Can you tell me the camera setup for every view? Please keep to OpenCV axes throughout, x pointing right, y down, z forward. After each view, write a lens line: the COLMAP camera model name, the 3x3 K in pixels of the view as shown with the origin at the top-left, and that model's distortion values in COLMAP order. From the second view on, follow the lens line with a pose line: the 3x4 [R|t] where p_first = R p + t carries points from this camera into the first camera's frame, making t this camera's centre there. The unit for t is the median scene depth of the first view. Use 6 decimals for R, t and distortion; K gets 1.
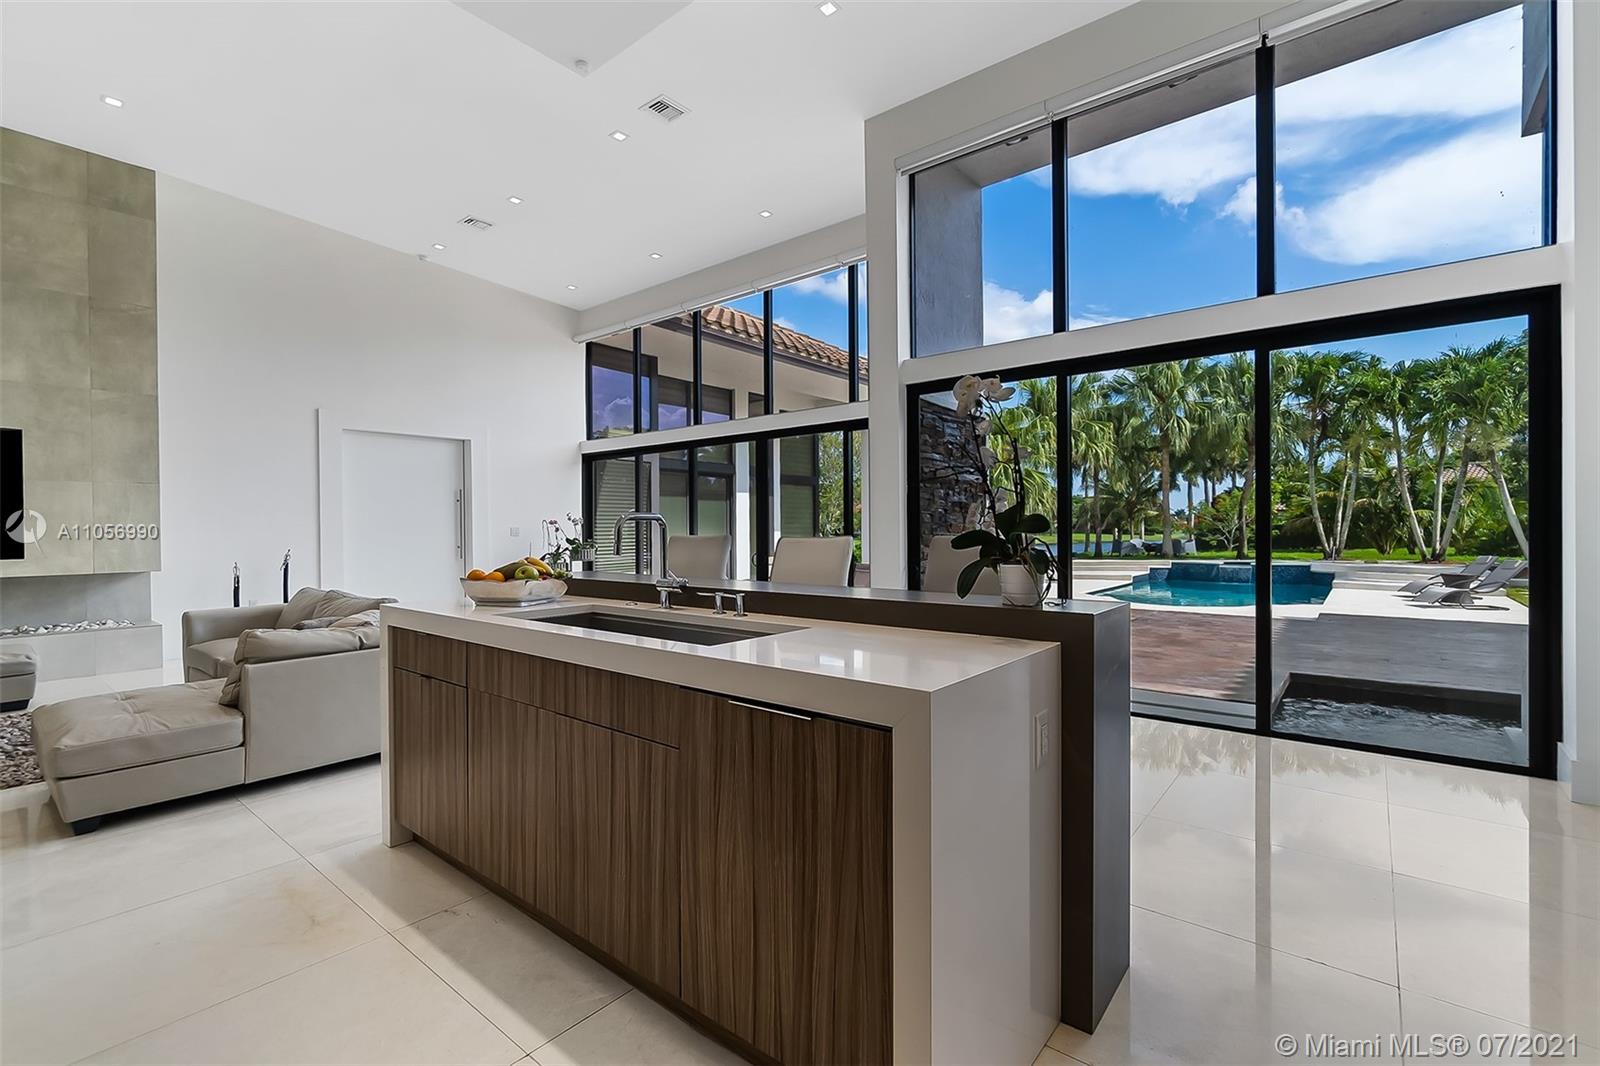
lens RADIAL K [[704.4, 0, 800.0], [0, 704.4, 533.0], [0, 0, 1]] dist [-0.006087, -0.000558]
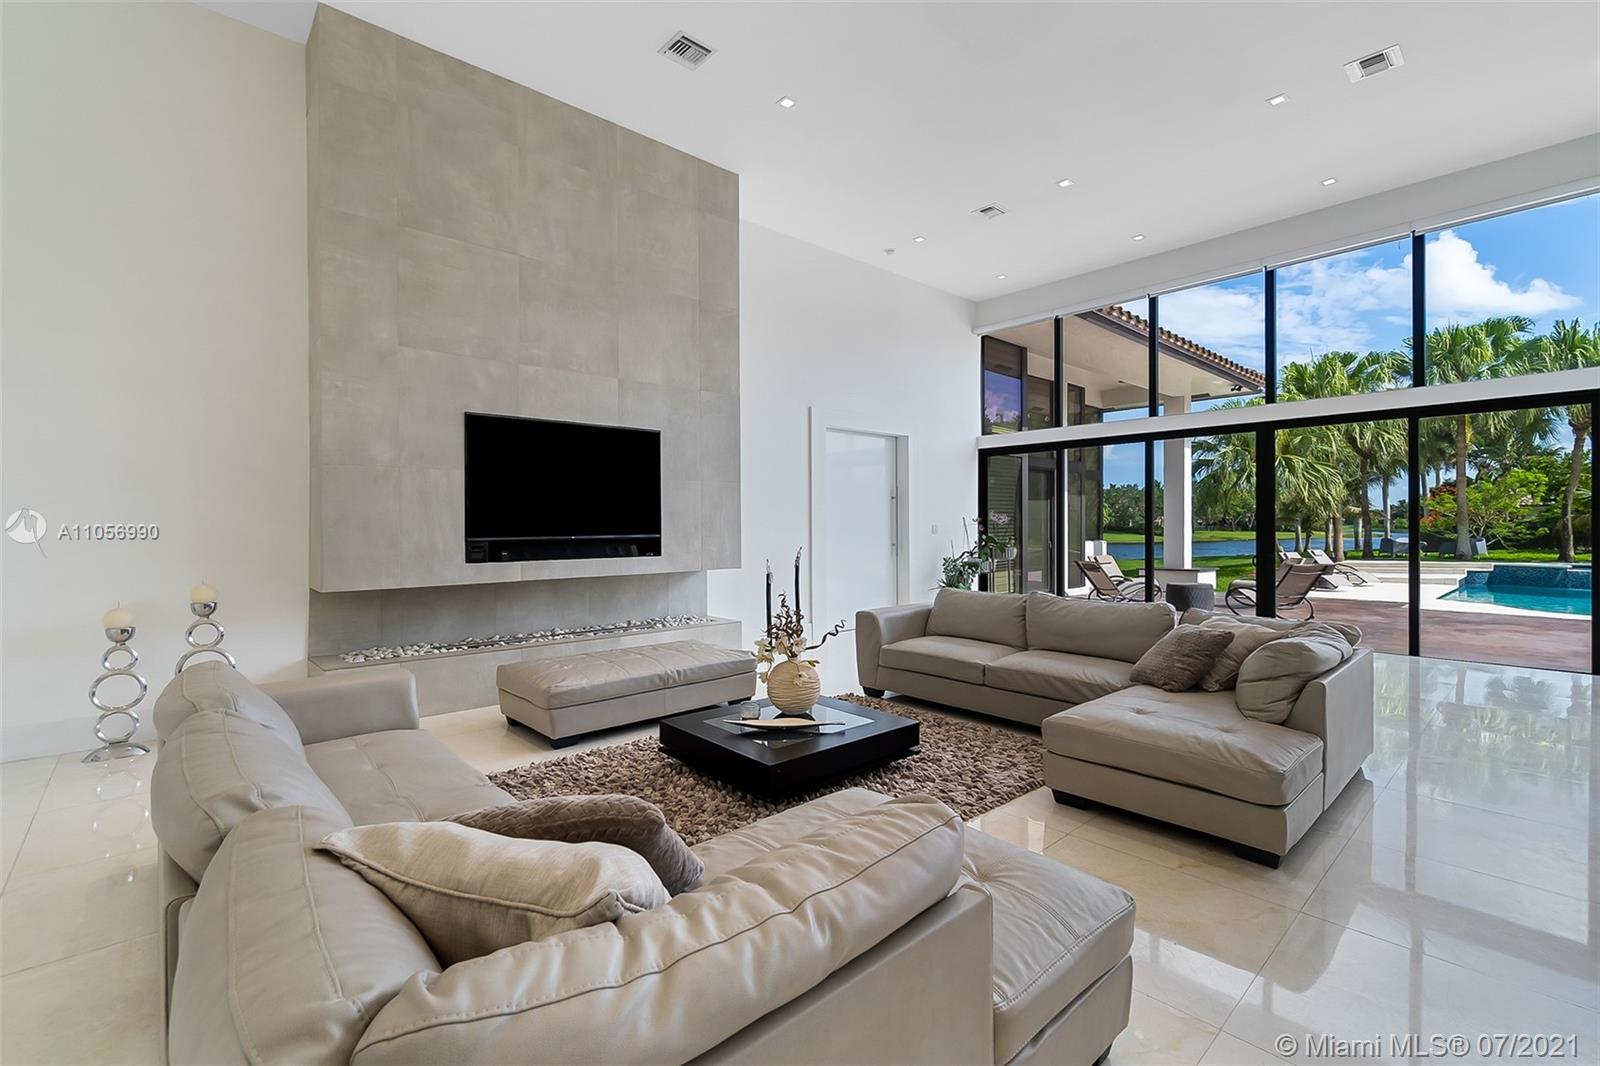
lens RADIAL K [[707.1, 0, 801.3], [0, 707.1, 523.4], [0, 0, 1]] dist [-0.001062, 0.000159]
pose [[0.989248, 0.003351, -0.146208, -0.247645], [-0.004212, 0.999976, -0.005581, -0.002064], [0.146186, 0.006137, 0.989238, -0.000437]]
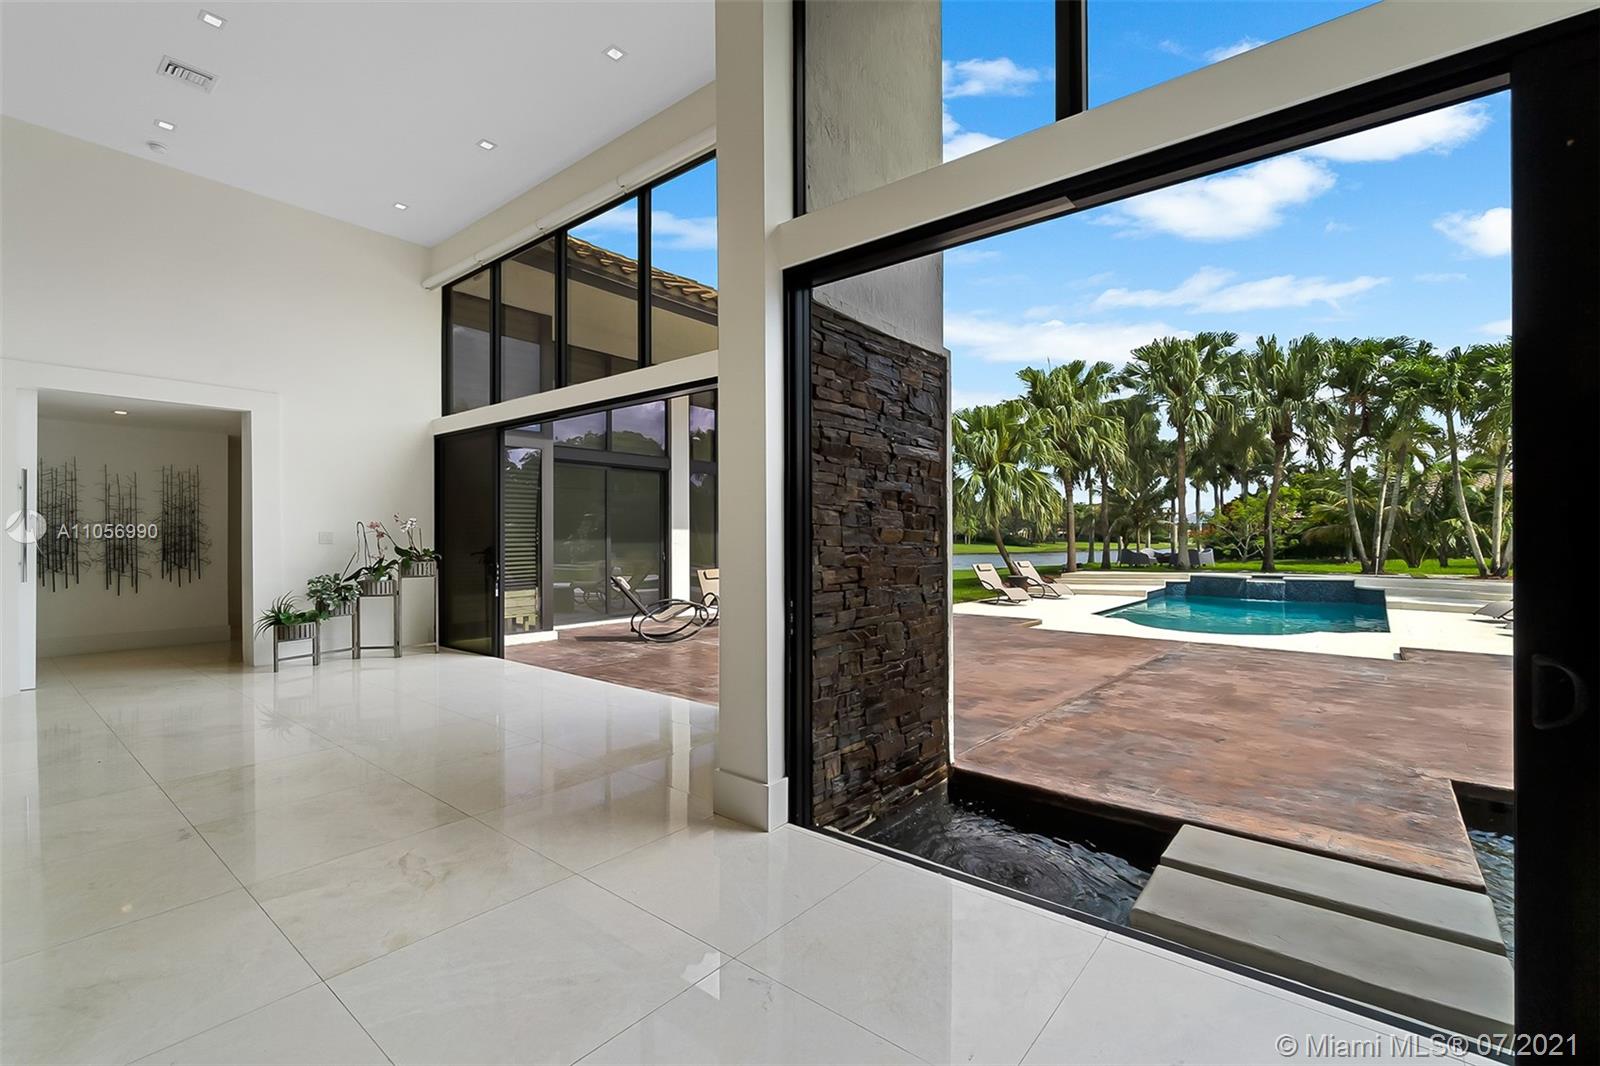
lens RADIAL K [[703.1, 0, 800.0], [0, 703.1, 535.4], [0, 0, 1]] dist [-0.006313, -0.000111]
pose [[0.999979, 0.004414, -0.004658, 0.053950], [-0.004442, 0.999972, -0.006082, -0.001347], [0.004631, 0.006102, 0.999971, 0.149606]]
